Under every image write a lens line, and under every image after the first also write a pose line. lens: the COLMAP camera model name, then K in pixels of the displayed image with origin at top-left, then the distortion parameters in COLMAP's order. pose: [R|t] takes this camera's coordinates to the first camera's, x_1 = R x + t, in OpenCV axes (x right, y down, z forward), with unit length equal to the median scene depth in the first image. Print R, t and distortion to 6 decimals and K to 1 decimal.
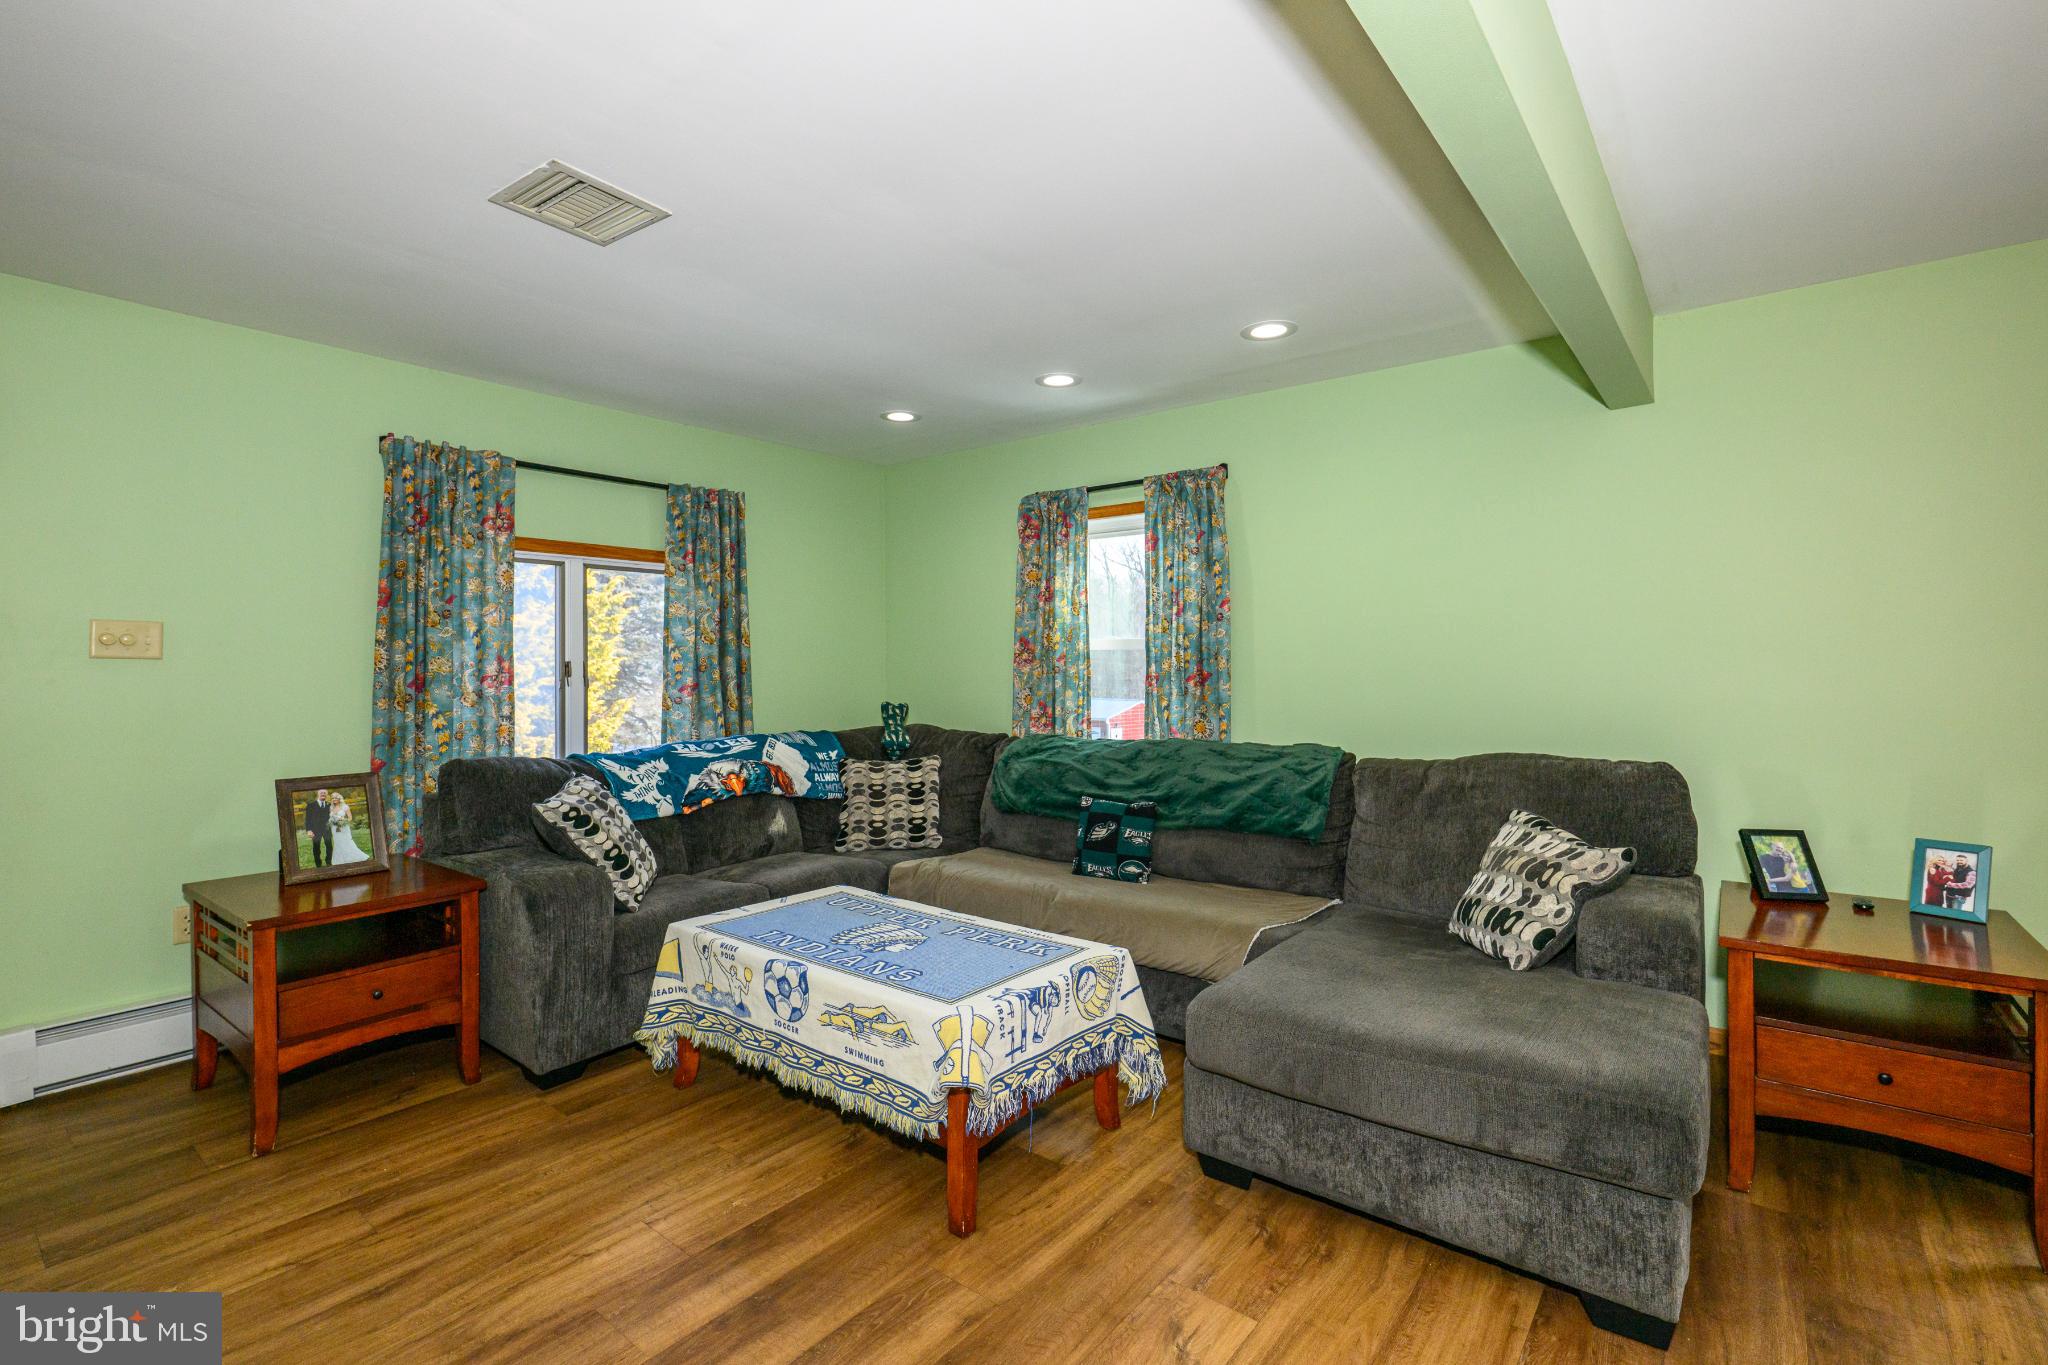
lens RADIAL K [[921.4, 0, 1017.0], [0, 921.4, 676.2], [0, 0, 1]] dist [0.000600, 0.000491]
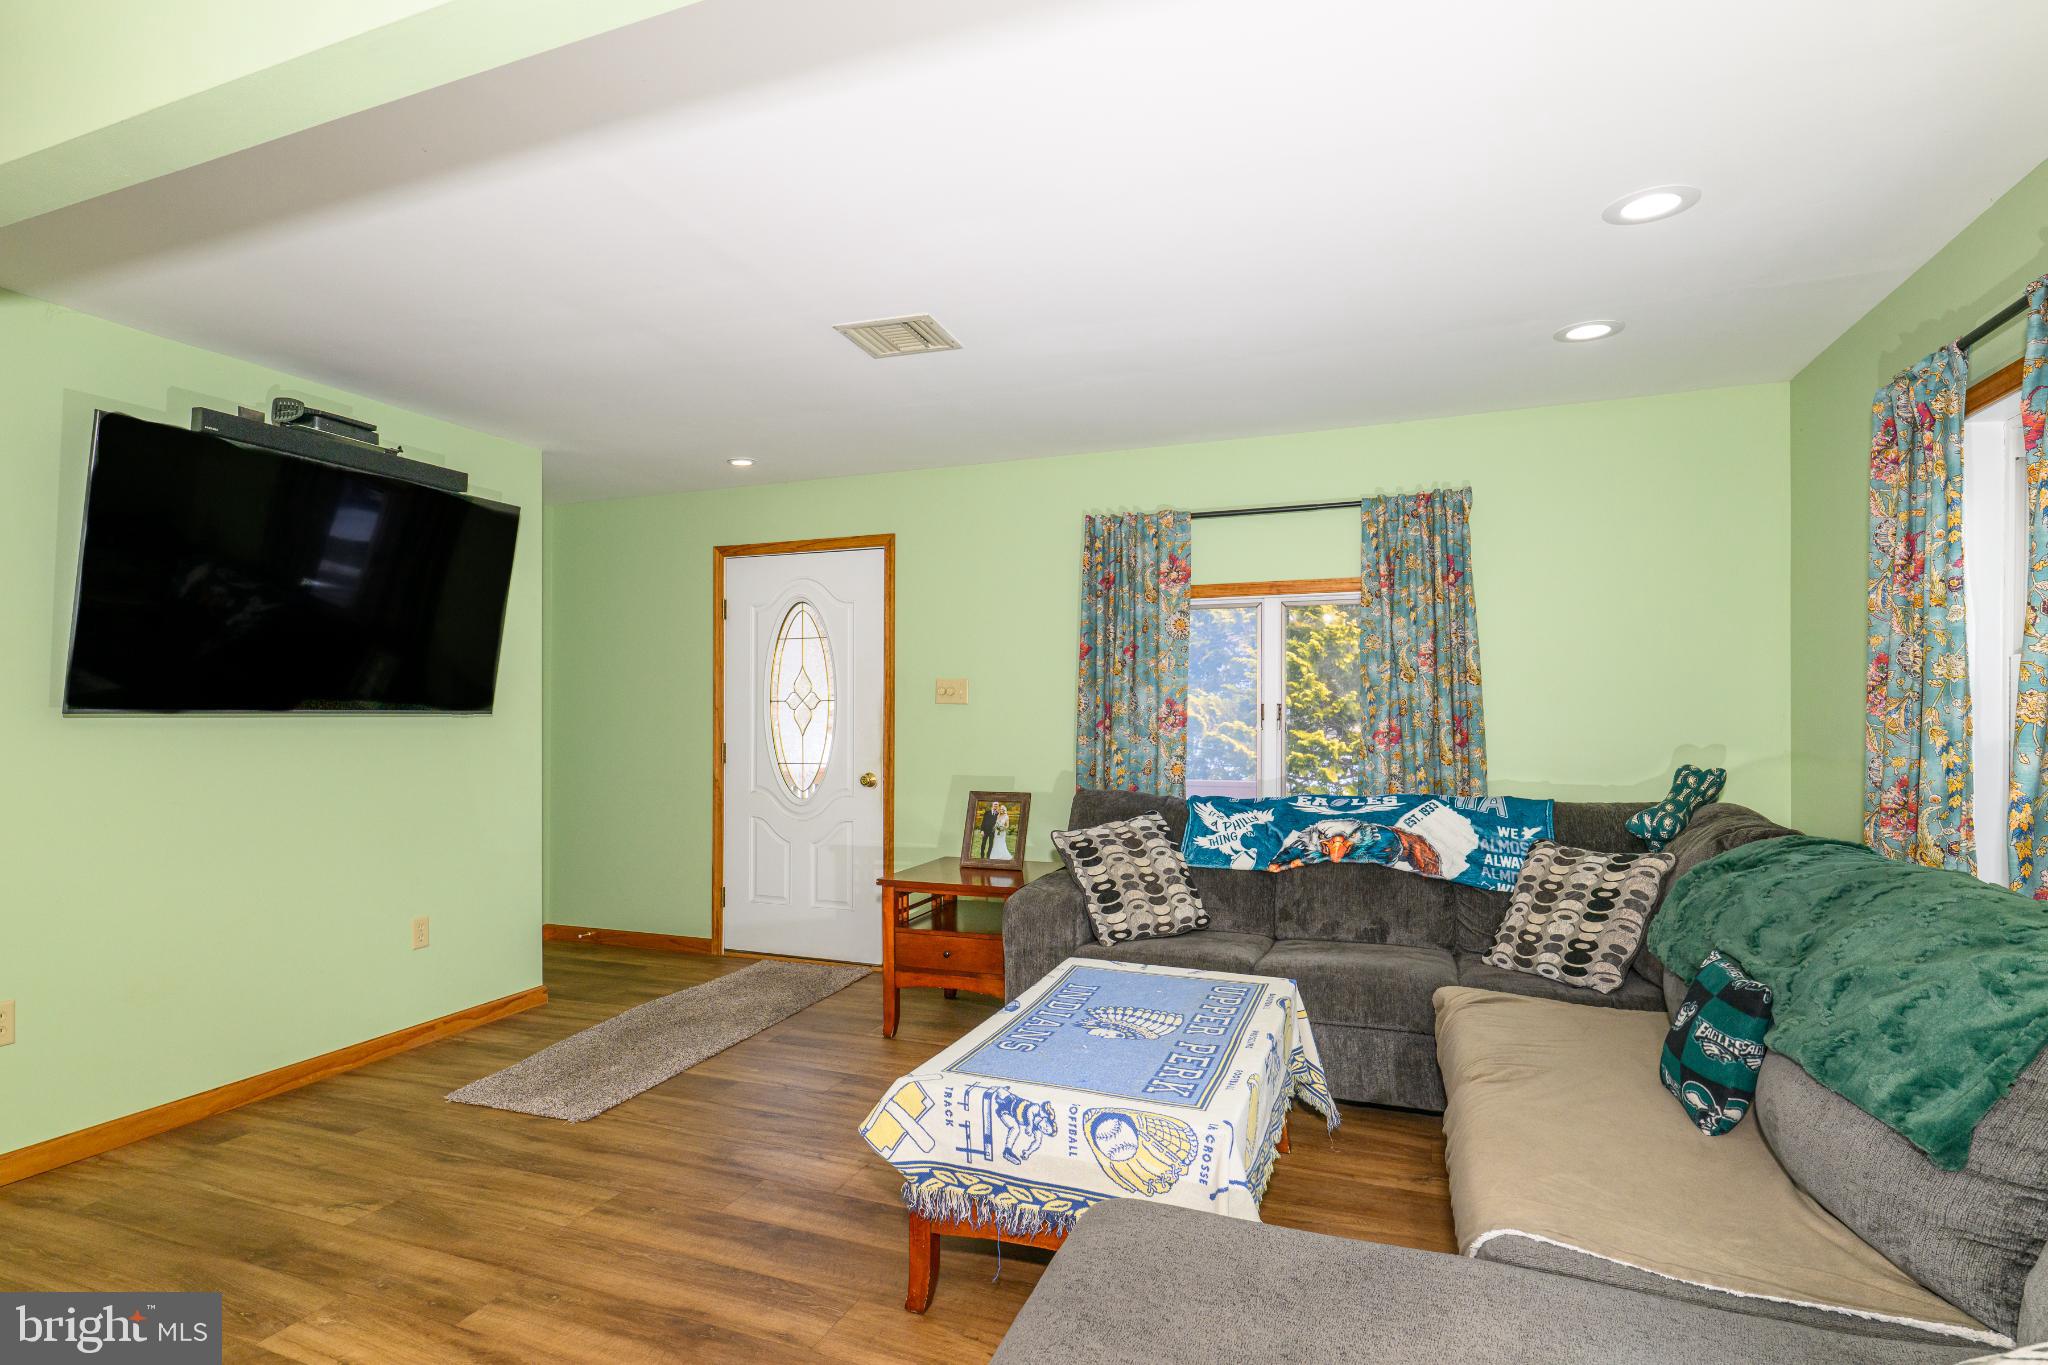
lens RADIAL K [[1059.3, 0, 951.1], [0, 1059.3, 727.9], [0, 0, 1]] dist [-0.001267, 0.000183]
pose [[0.278436, 0.017987, -0.960286, 0.566752], [-0.009179, 0.999829, 0.016066, -0.006319], [0.960411, 0.004341, 0.278553, 0.417240]]
